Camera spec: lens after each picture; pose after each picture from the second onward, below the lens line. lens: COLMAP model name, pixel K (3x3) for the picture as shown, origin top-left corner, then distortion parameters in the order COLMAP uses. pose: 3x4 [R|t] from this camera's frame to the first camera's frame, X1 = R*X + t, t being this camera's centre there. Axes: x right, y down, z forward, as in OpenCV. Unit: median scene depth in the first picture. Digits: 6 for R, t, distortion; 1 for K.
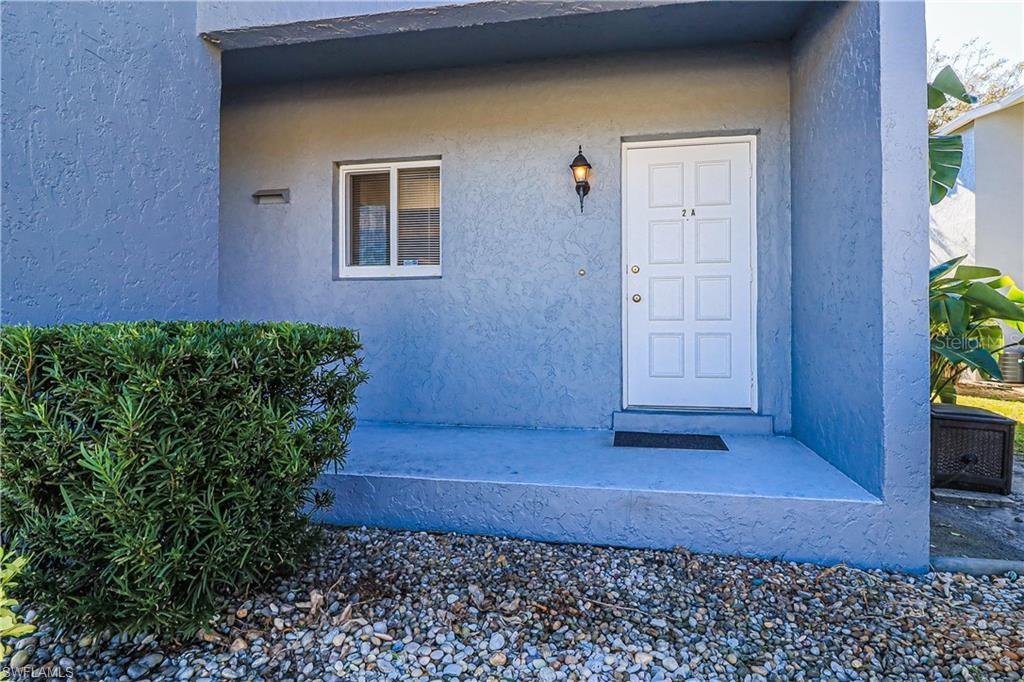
lens RADIAL K [[591.7, 0, 512.0], [0, 591.7, 341.0], [0, 0, 1]] dist [-0.007041, -0.002735]
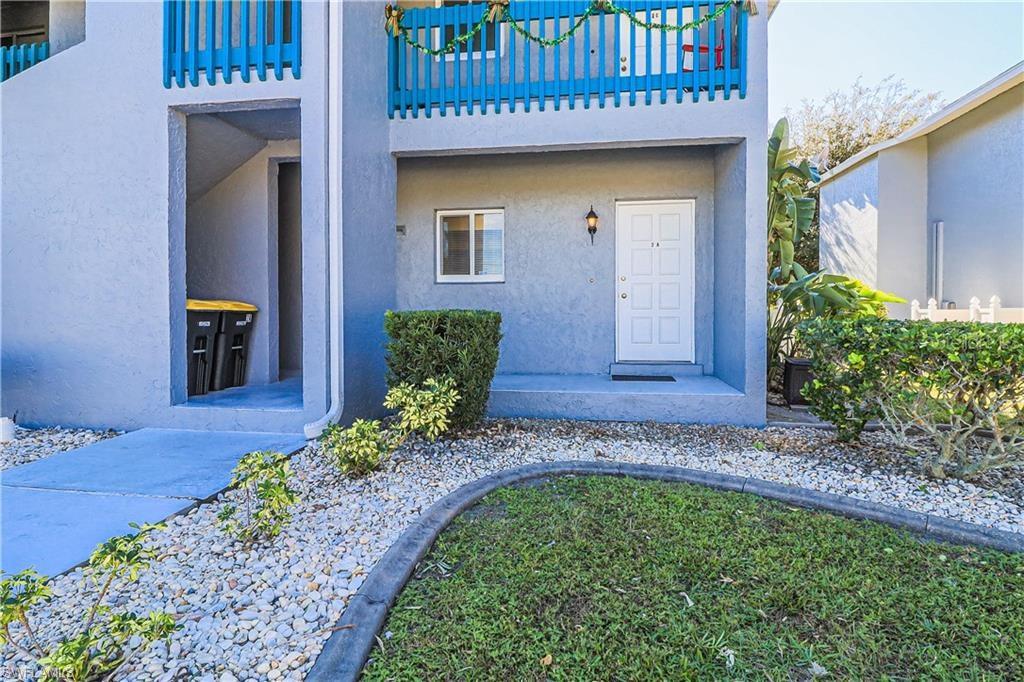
lens RADIAL K [[533.2, 0, 526.5], [0, 533.2, 341.5], [0, 0, 1]] dist [-0.001536, -0.002025]
pose [[0.998584, -0.003199, 0.053100, -0.142865], [0.001856, 0.999678, 0.025306, 0.016901], [-0.053164, -0.025171, 0.998269, -0.483526]]
